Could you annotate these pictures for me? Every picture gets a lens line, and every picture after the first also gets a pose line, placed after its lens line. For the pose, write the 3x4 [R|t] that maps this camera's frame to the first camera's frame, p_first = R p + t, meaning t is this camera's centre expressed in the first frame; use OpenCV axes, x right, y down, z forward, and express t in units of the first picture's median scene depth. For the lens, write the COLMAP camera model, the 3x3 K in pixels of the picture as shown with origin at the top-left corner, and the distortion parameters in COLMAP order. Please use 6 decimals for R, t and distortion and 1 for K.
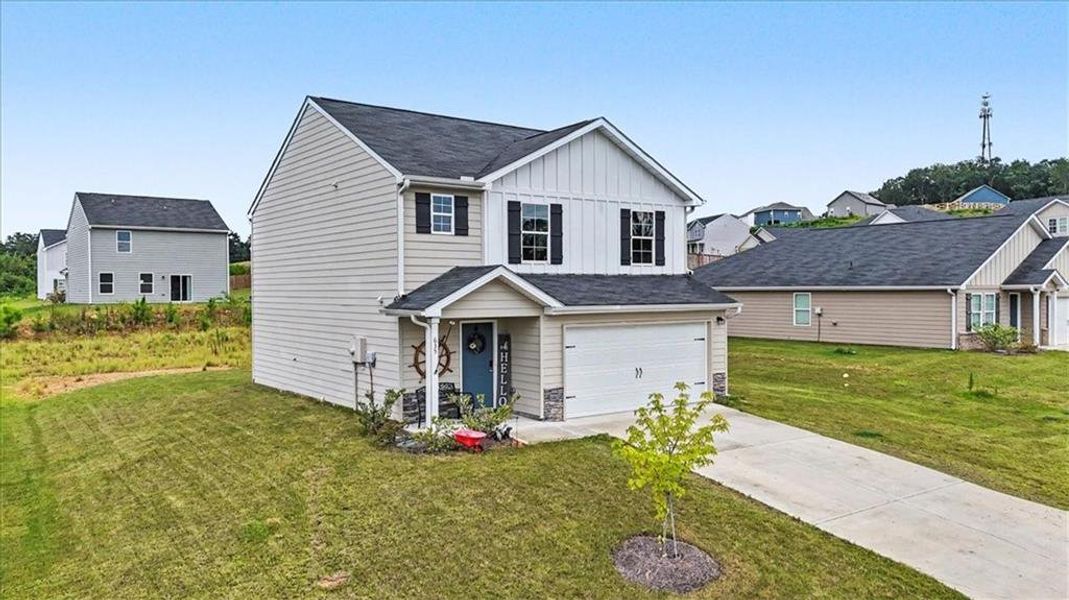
lens RADIAL K [[795.3, 0, 529.2], [0, 795.3, 302.5], [0, 0, 1]] dist [0.061587, -0.010445]
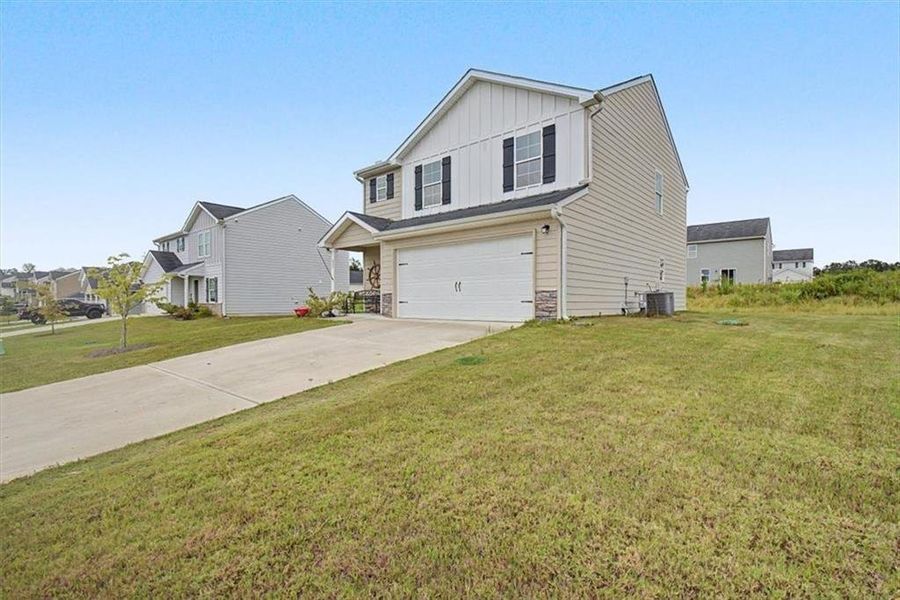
lens RADIAL K [[430.9, 0, 446.9], [0, 430.9, 313.8], [0, 0, 1]] dist [-0.014405, 0.002969]
pose [[0.204577, 0.029294, -0.978412, 0.766267], [-0.018684, 0.999487, 0.026018, 0.118034], [0.978672, 0.012958, 0.205019, 0.917020]]
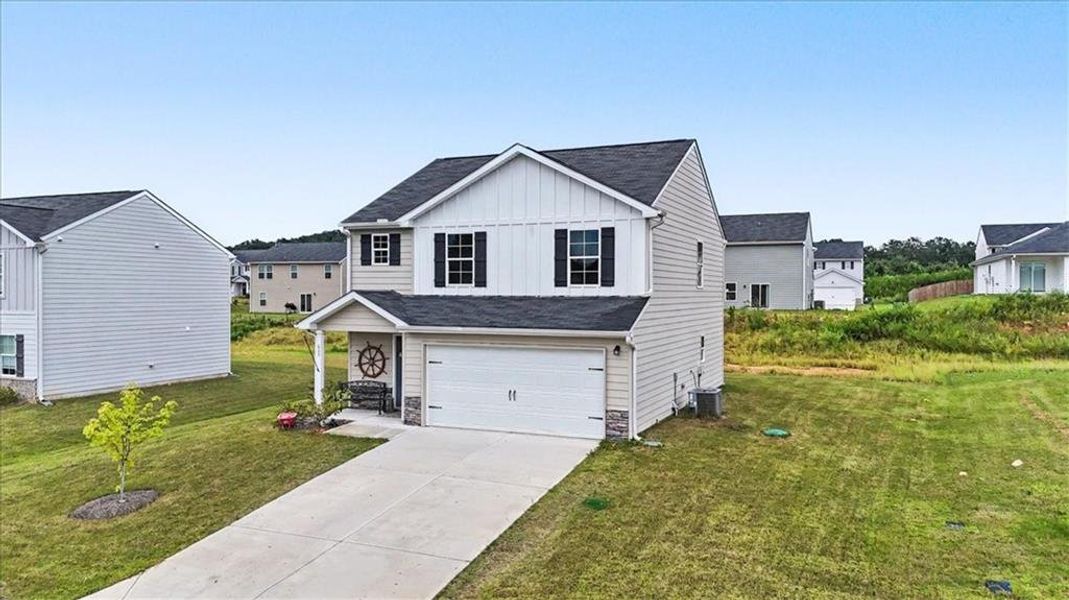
lens RADIAL K [[795.3, 0, 538.3], [0, 795.3, 297.0], [0, 0, 1]] dist [0.061587, -0.010445]
pose [[0.499792, 0.012188, -0.866060, 1.083574], [-0.019556, 0.999805, 0.002785, -0.041534], [0.865925, 0.015544, 0.499933, 0.558948]]
